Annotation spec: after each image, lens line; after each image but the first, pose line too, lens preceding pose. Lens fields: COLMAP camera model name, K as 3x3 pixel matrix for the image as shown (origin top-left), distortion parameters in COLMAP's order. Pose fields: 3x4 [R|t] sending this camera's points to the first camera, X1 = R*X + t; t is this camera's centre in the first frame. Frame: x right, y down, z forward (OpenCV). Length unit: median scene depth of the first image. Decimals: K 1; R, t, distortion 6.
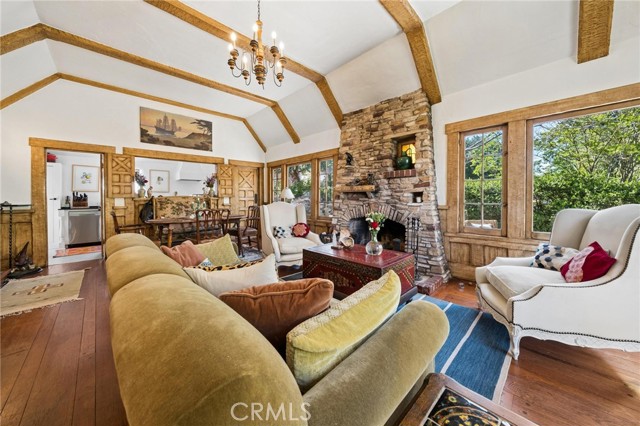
lens RADIAL K [[222.7, 0, 321.3], [0, 222.7, 204.1], [0, 0, 1]] dist [-0.006716, 0.000028]
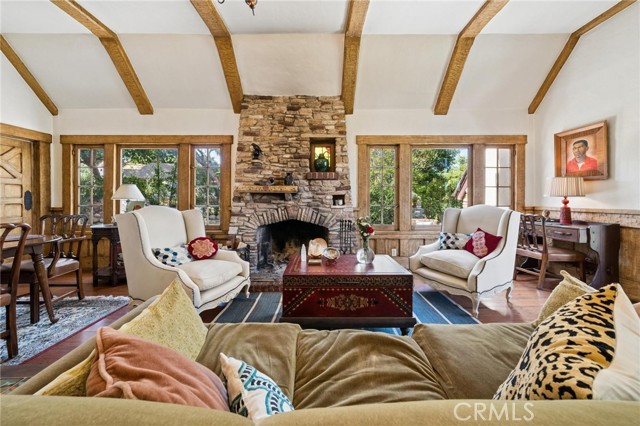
lens RADIAL K [[222.7, 0, 320.6], [0, 222.7, 205.1], [0, 0, 1]] dist [-0.006716, 0.000028]
pose [[0.702343, -0.006828, 0.711806, -0.328986], [0.014876, 0.999876, -0.005087, -0.002406], [-0.711683, 0.014161, 0.702358, 0.302802]]
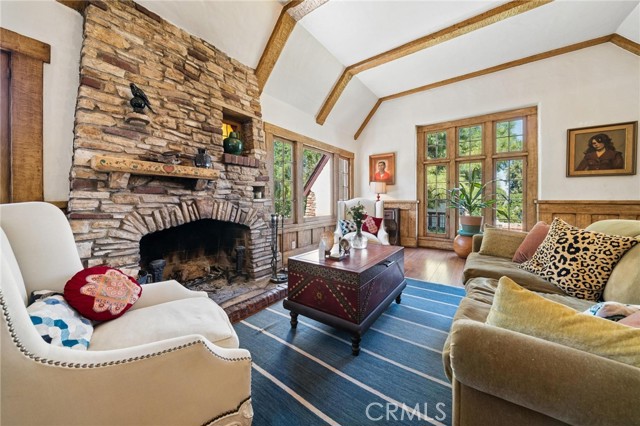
lens RADIAL K [[222.7, 0, 319.6], [0, 222.7, 203.0], [0, 0, 1]] dist [-0.006716, 0.000028]
pose [[-0.154368, -0.002570, 0.988010, -0.423957], [0.031161, 0.999486, 0.007469, 0.011635], [-0.987522, 0.031941, -0.154209, 0.809617]]
